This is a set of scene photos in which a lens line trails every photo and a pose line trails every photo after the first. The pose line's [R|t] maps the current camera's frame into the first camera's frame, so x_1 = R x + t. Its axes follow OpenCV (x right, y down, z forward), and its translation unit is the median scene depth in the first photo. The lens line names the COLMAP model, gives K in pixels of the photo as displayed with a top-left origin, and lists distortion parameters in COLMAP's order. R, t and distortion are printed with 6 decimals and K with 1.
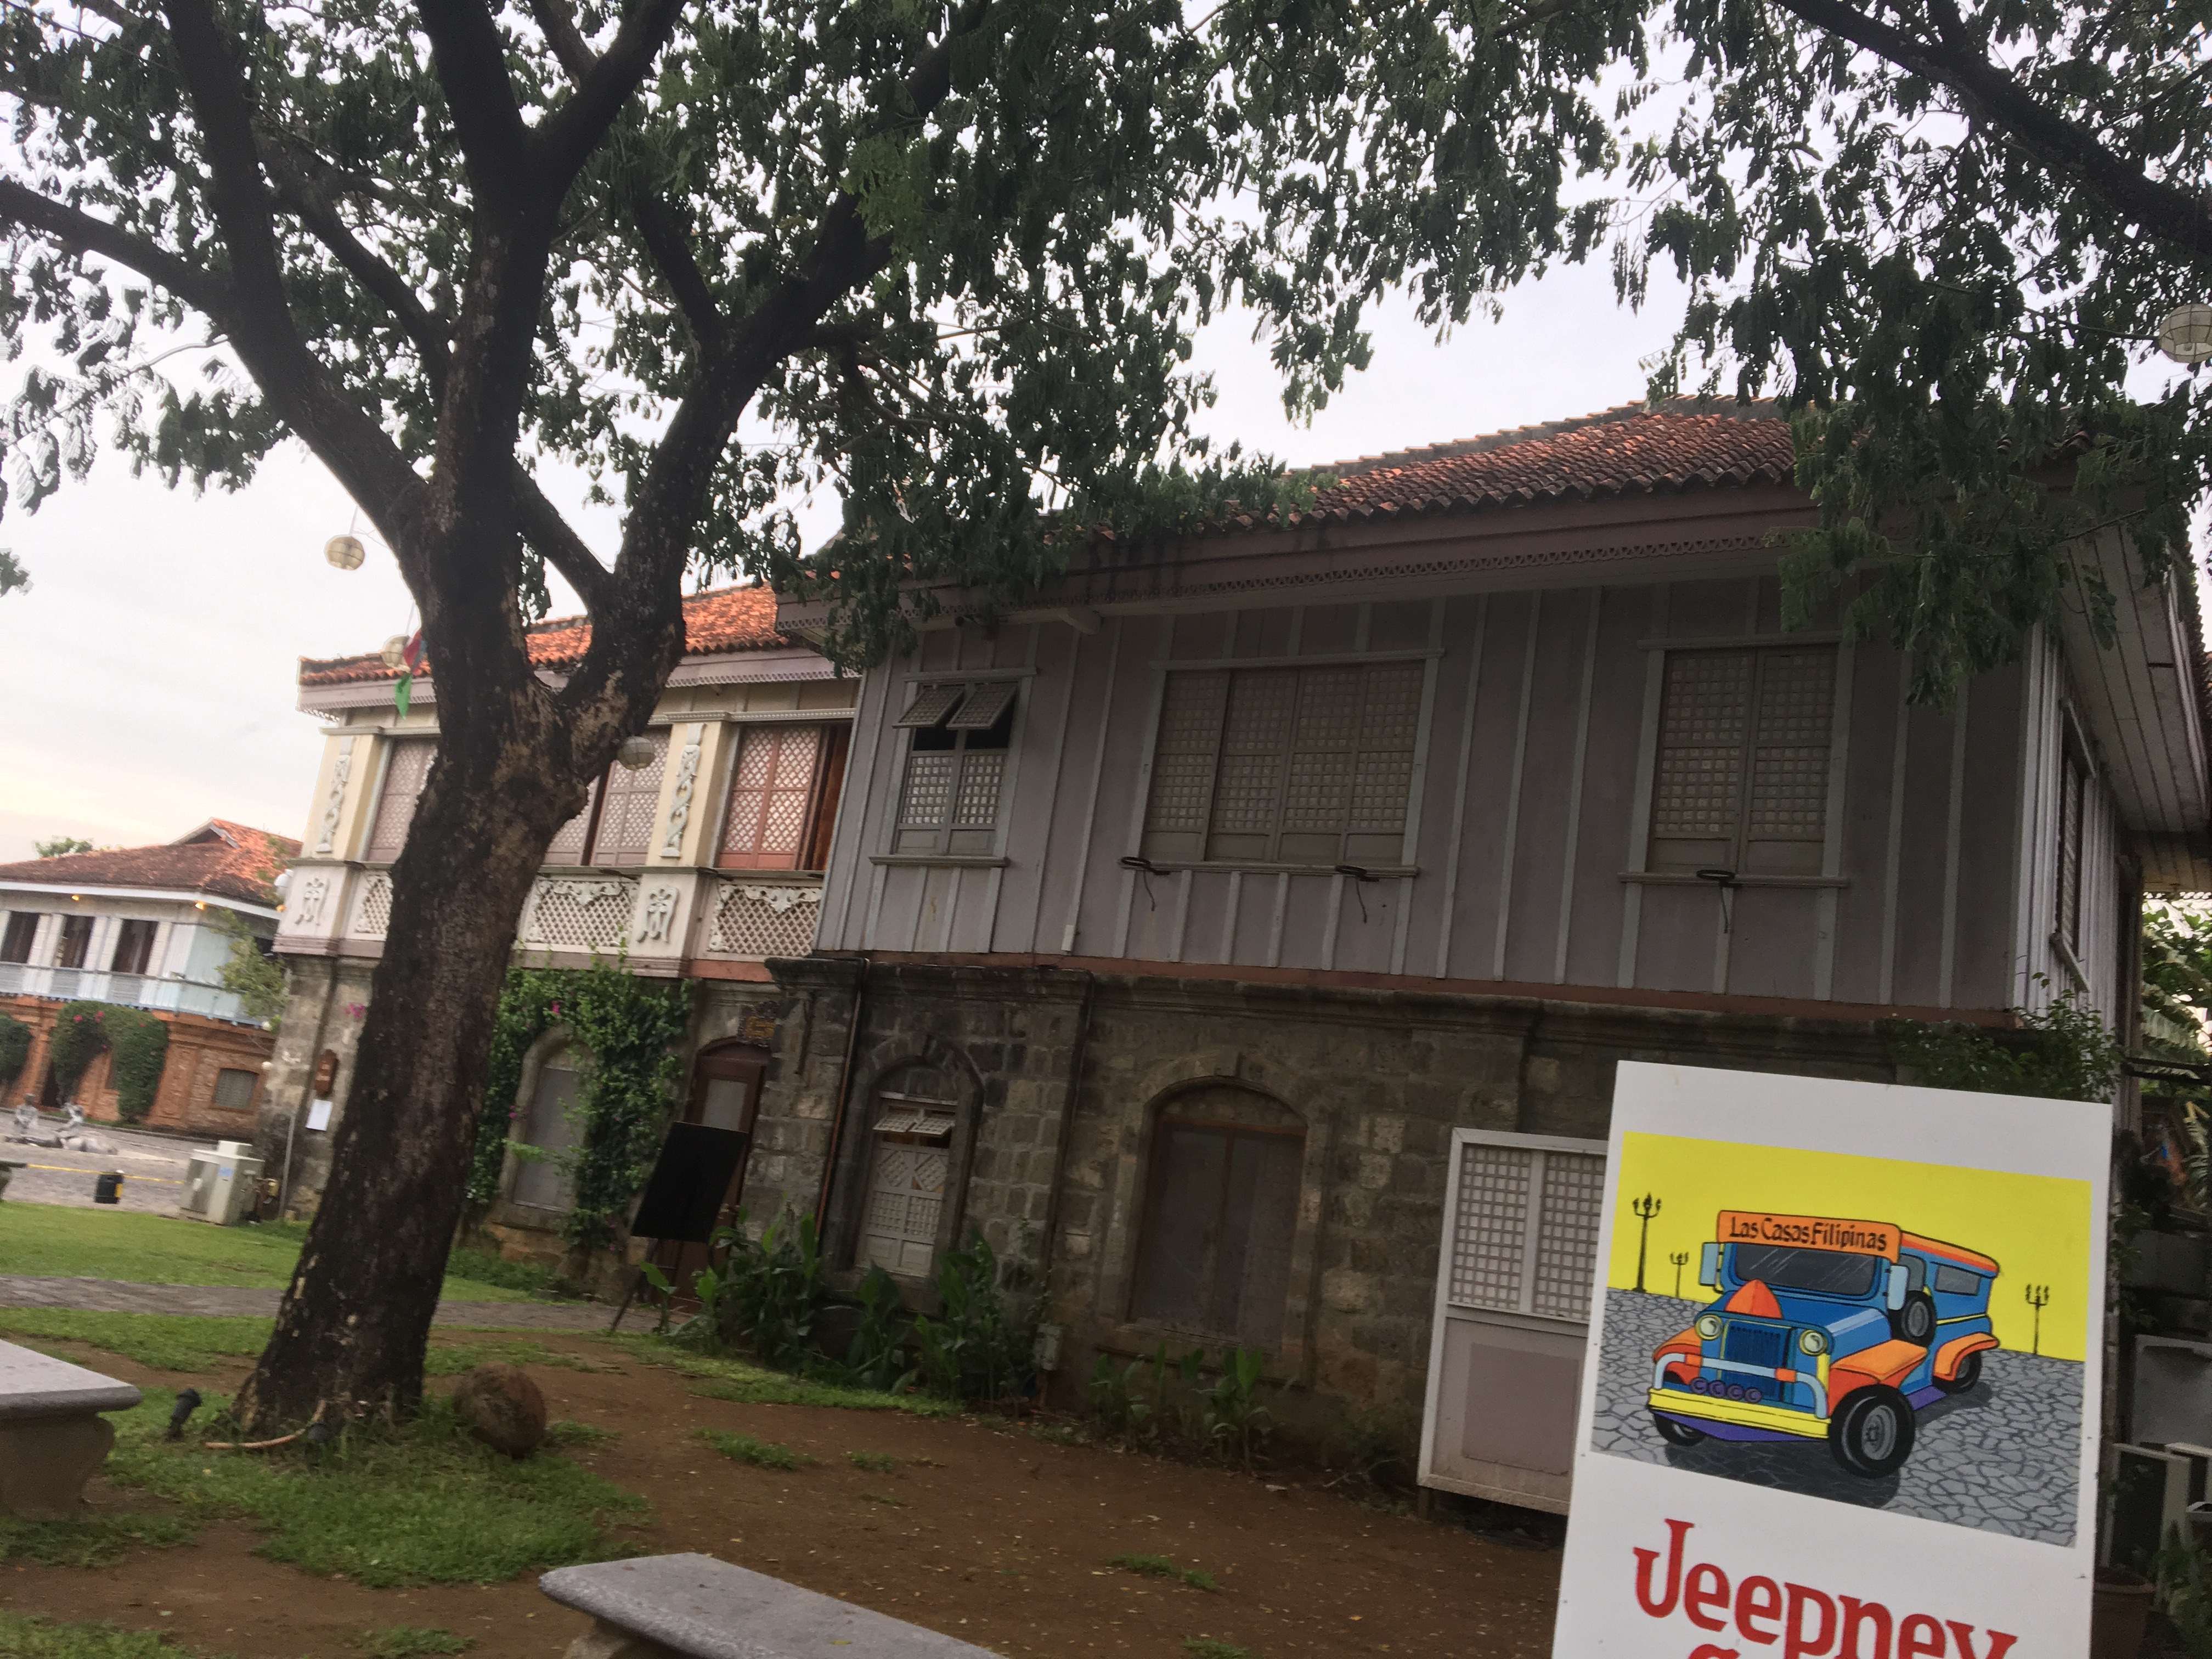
lens RADIAL K [[1882.7, 0, 1115.2], [0, 1882.7, 820.0], [0, 0, 1]] dist [0.071131, -0.086091]
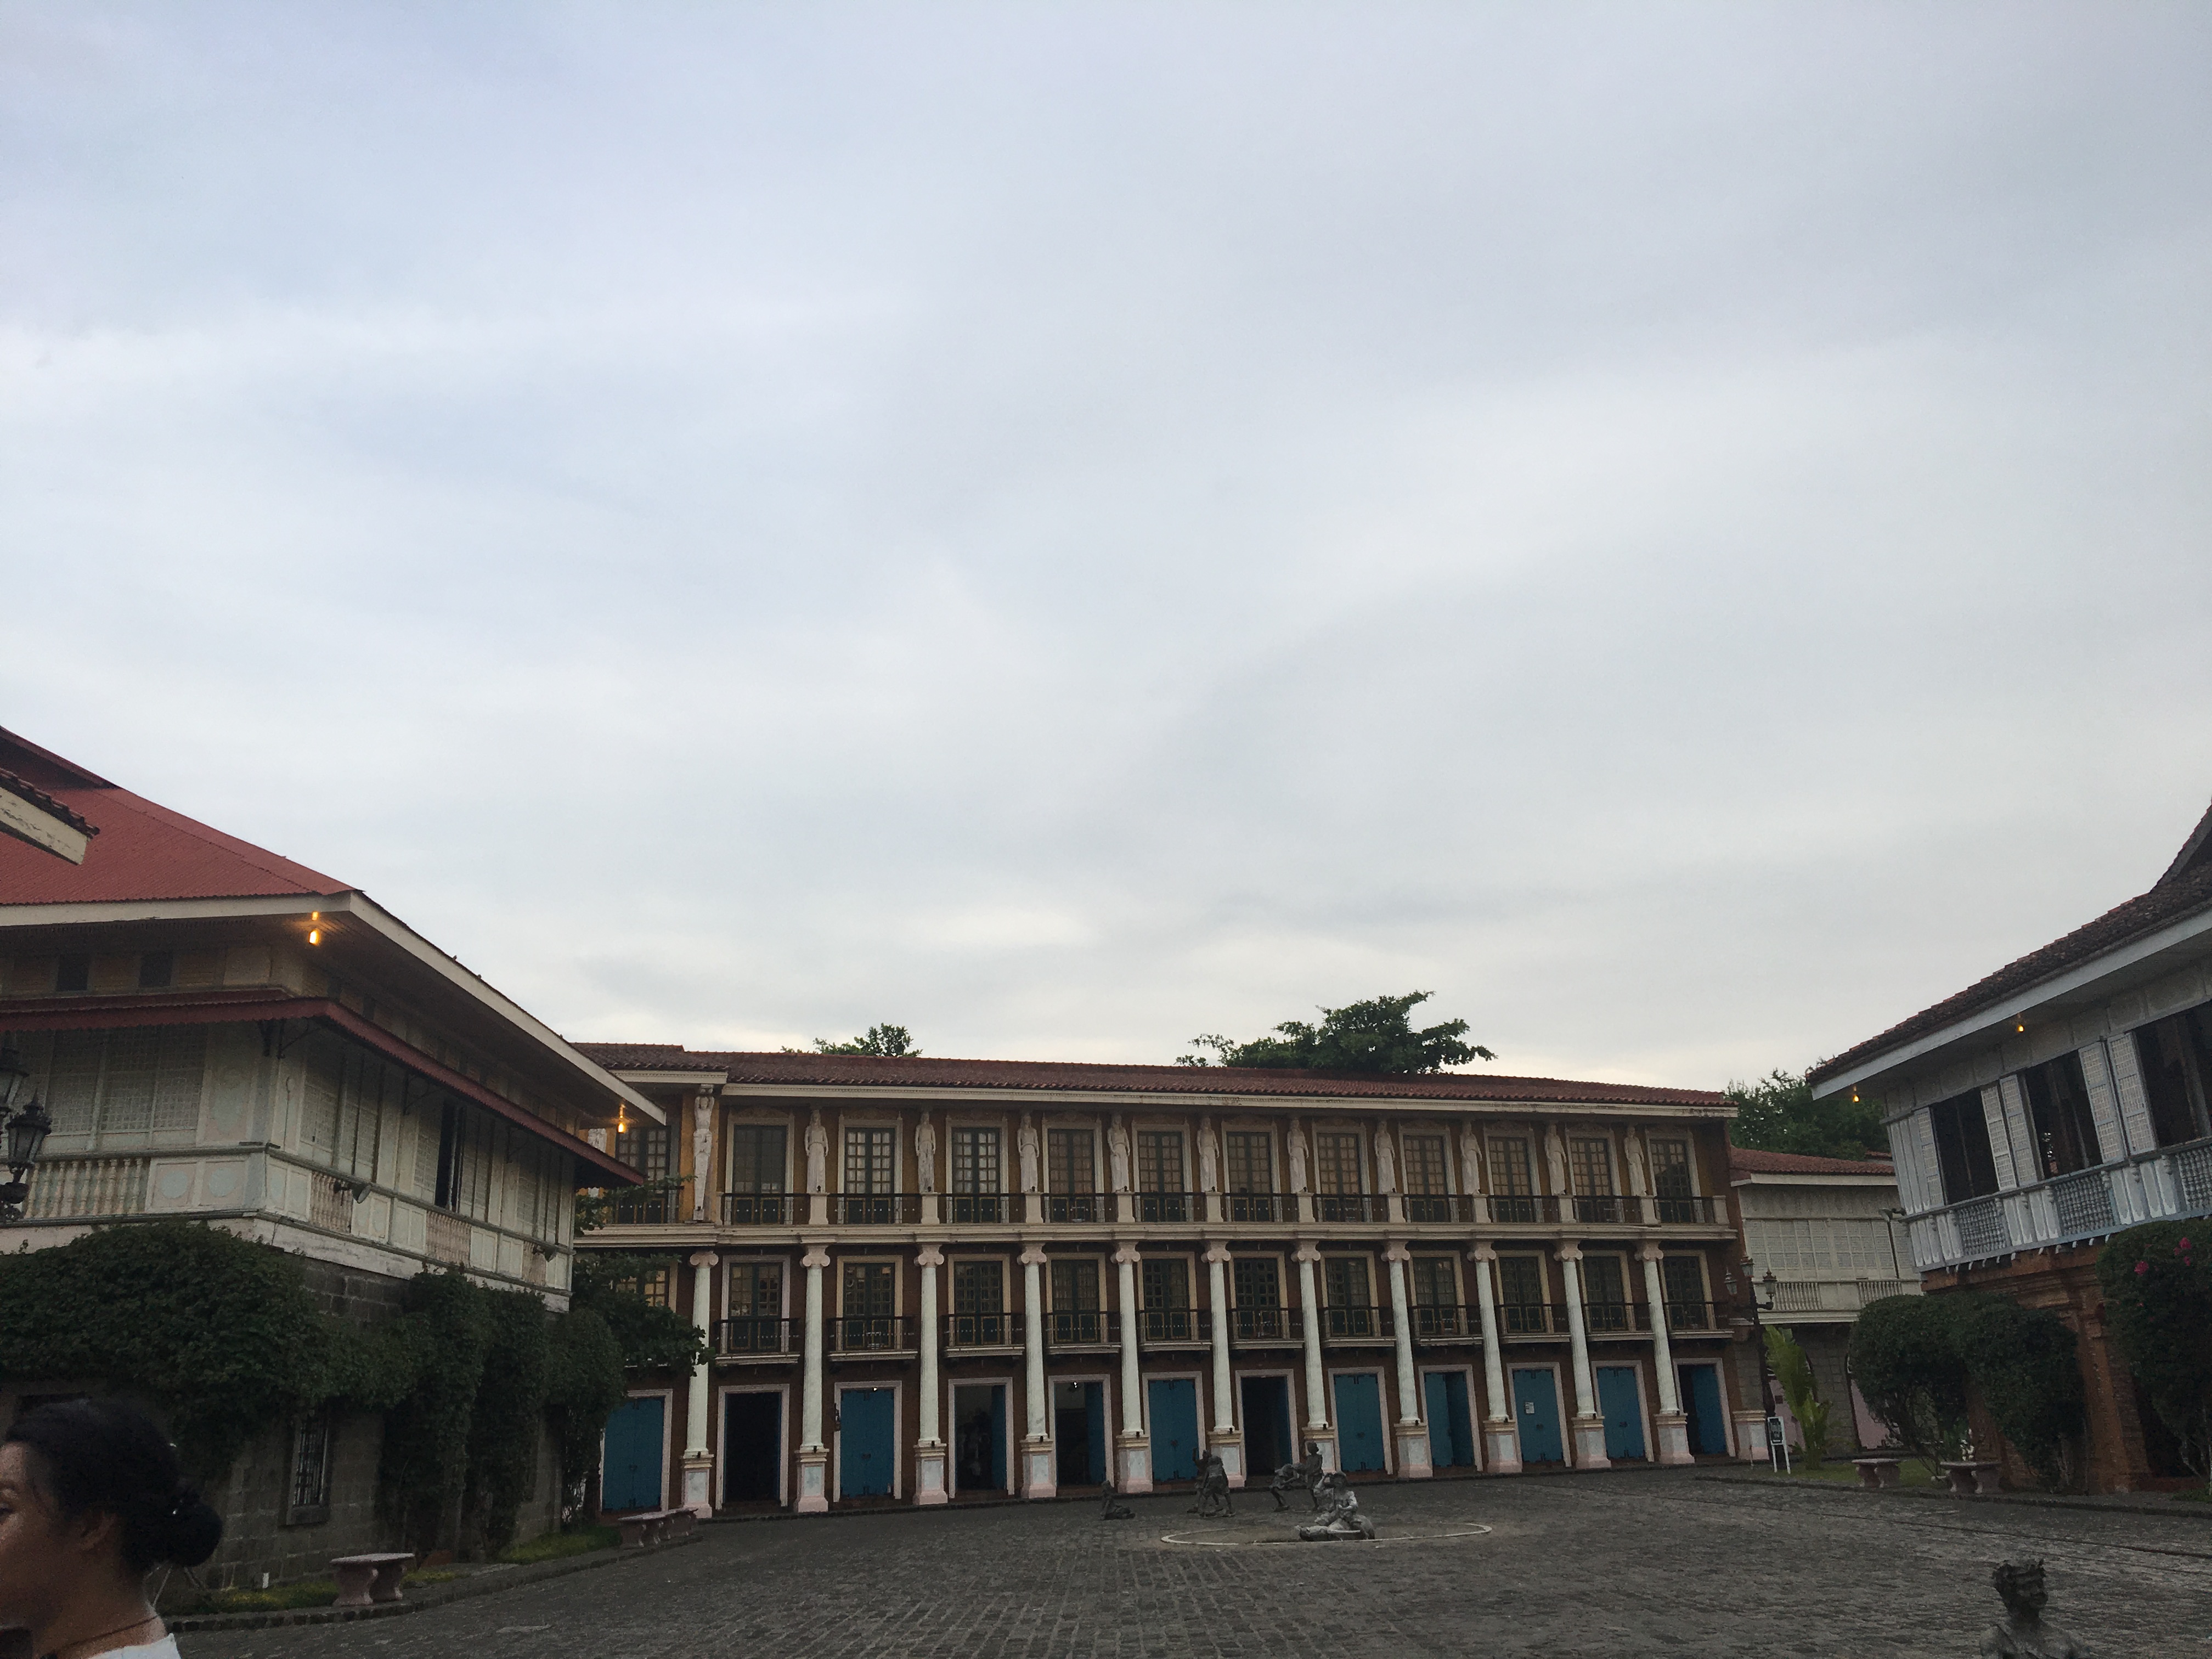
lens RADIAL K [[1882.7, 0, 1104.0], [0, 1882.7, 828.7], [0, 0, 1]] dist [0.071131, -0.086091]
pose [[0.525032, -0.413330, -0.743975, -0.299239], [0.293073, 0.908493, -0.297906, 0.072871], [0.799030, -0.061629, 0.598124, 0.551463]]
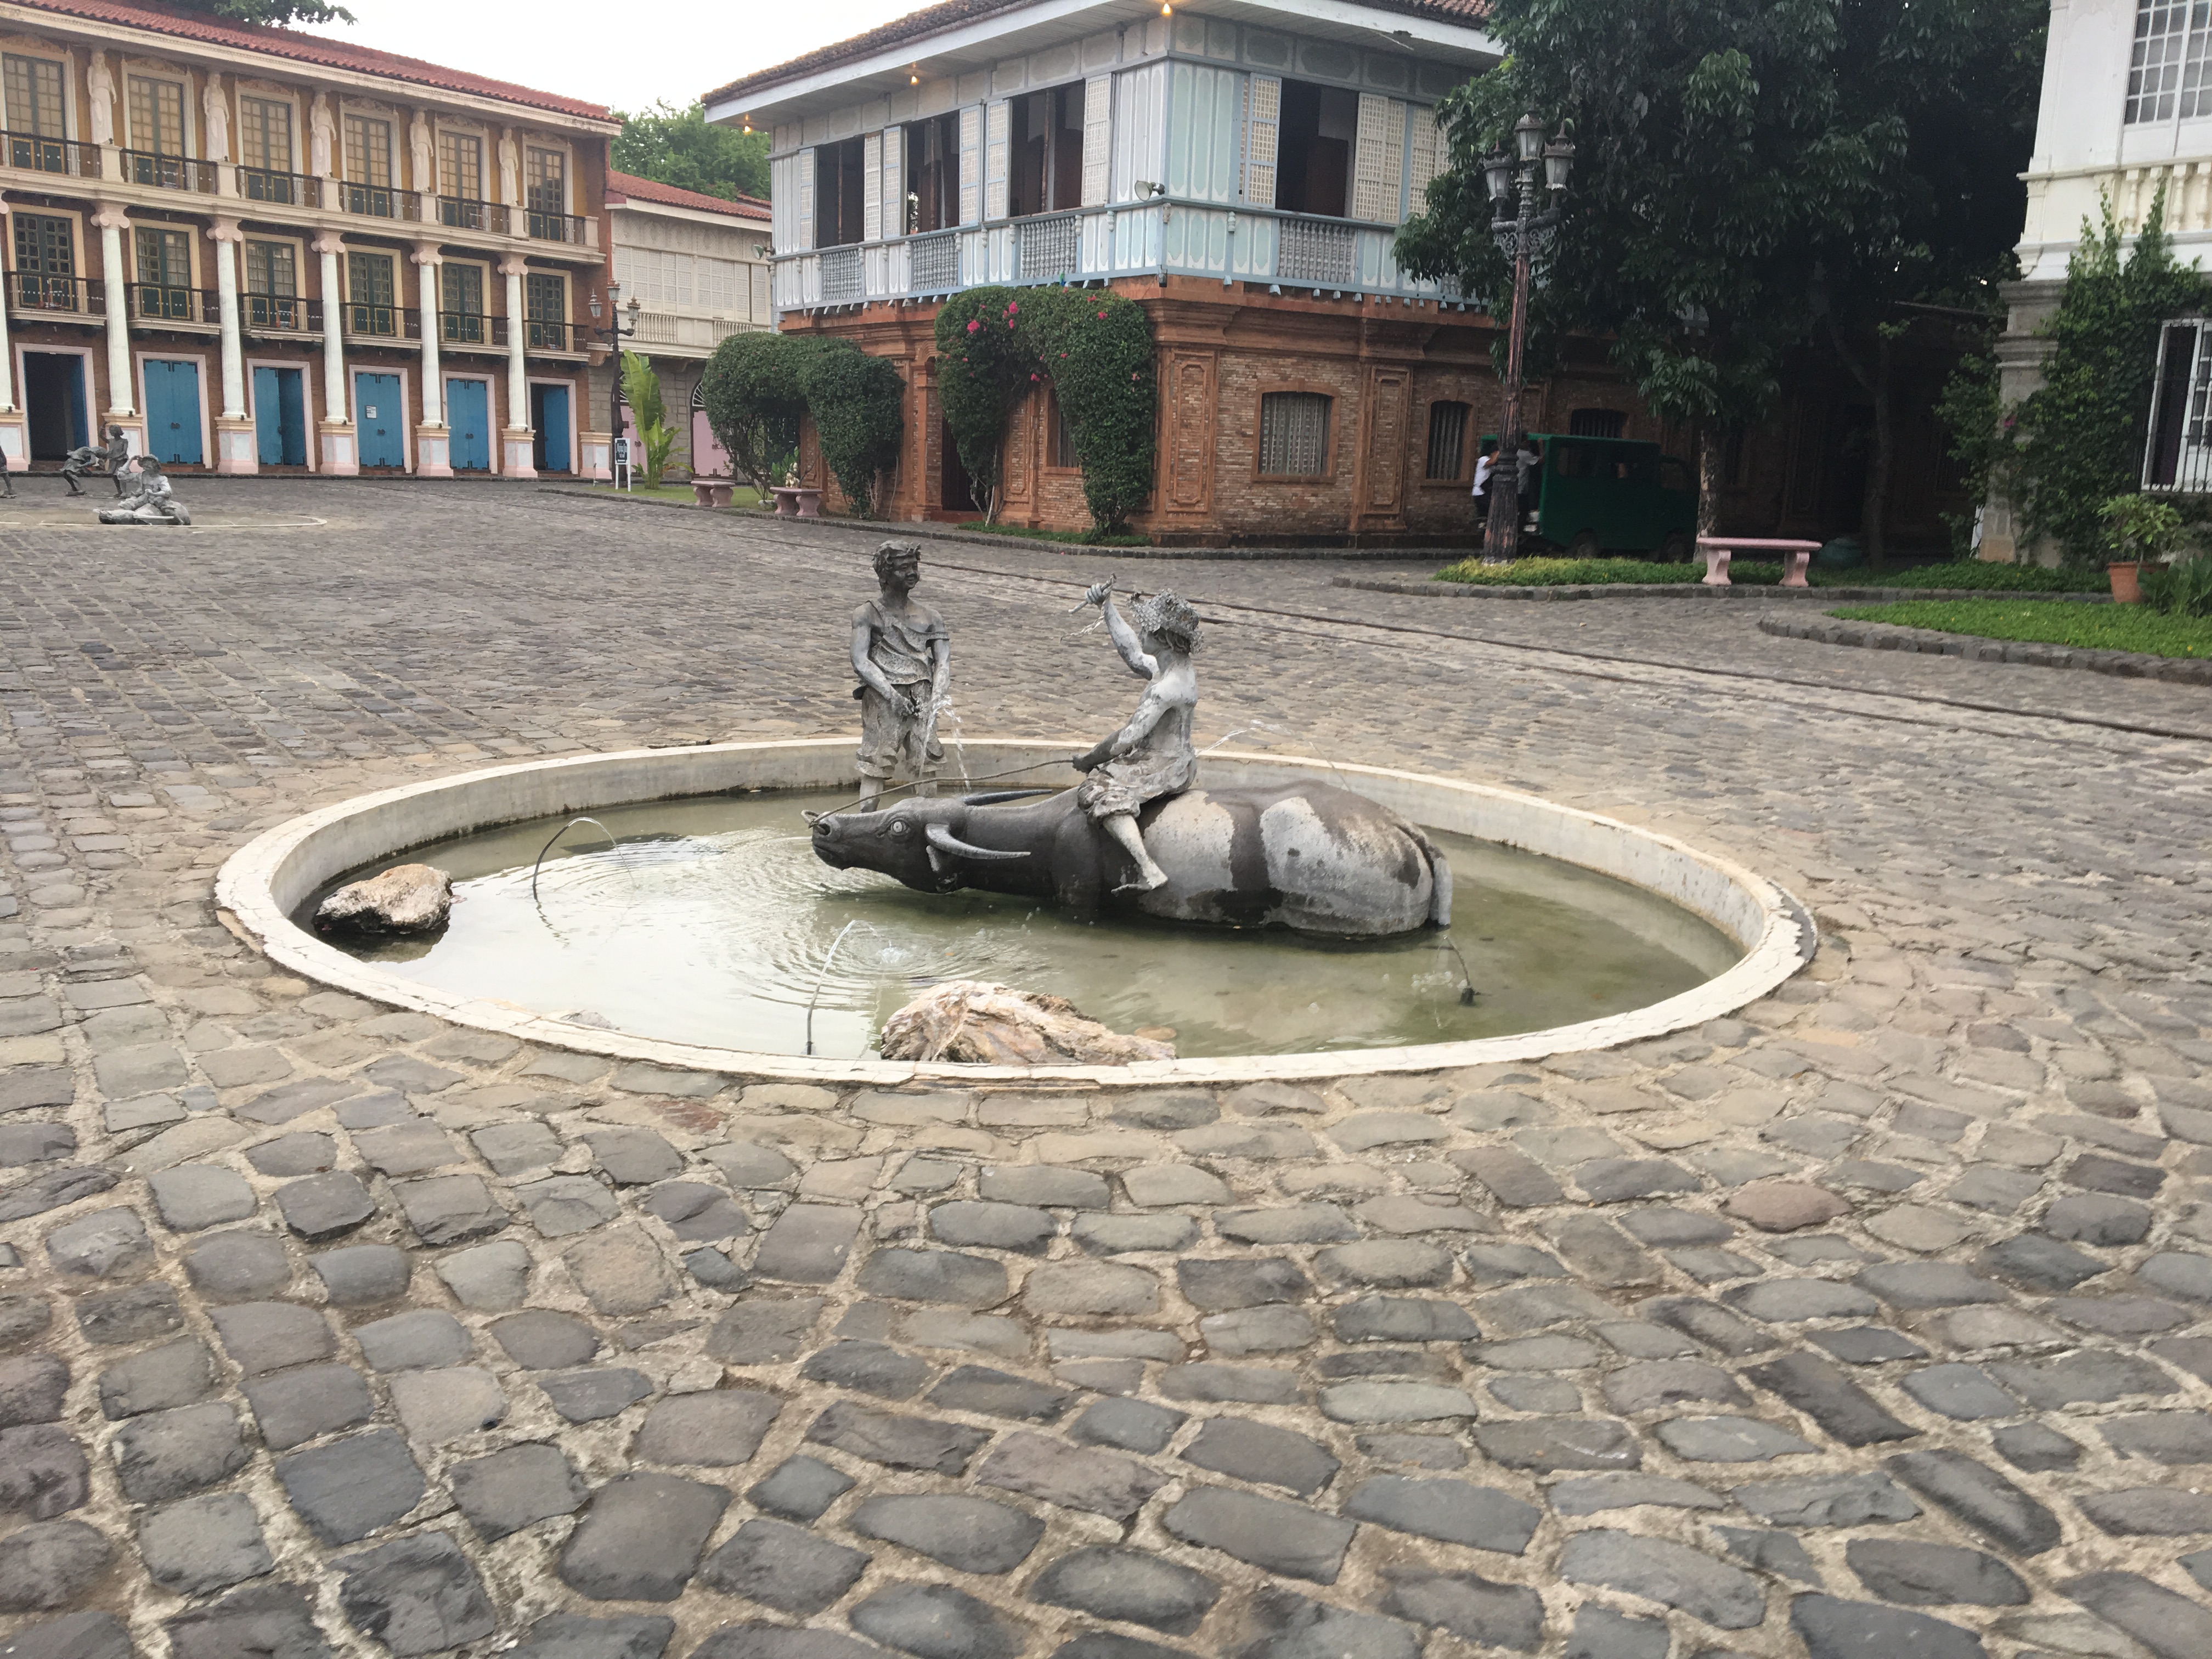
lens RADIAL K [[1882.7, 0, 1095.0], [0, 1882.7, 826.4], [0, 0, 1]] dist [0.071131, -0.086091]
pose [[0.902618, -0.033196, -0.429161, -0.314476], [0.183864, 0.931221, 0.314675, 0.076704], [0.389198, -0.362939, 0.846641, 0.561426]]
